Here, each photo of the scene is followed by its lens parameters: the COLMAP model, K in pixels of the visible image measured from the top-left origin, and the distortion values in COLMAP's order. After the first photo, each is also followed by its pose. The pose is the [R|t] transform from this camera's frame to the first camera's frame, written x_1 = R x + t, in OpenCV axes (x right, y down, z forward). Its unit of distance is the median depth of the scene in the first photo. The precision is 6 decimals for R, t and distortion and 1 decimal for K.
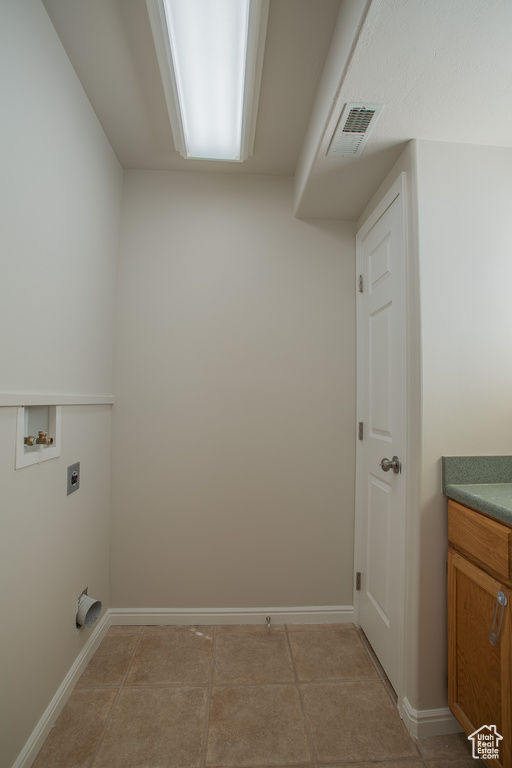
lens RADIAL K [[384.3, 0, 259.2], [0, 384.3, 382.5], [0, 0, 1]] dist [-0.064134, 0.026743]
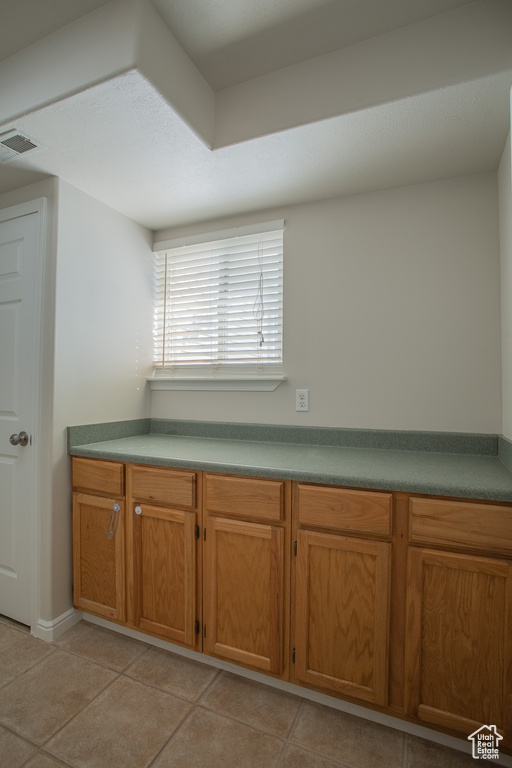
lens RADIAL K [[384.3, 0, 257.3], [0, 384.3, 384.0], [0, 0, 1]] dist [-0.064134, 0.026743]
pose [[0.466361, -0.000569, 0.884594, -0.397665], [-0.042649, 0.998822, 0.023127, -0.015076], [-0.883566, -0.048513, 0.465787, -0.216893]]
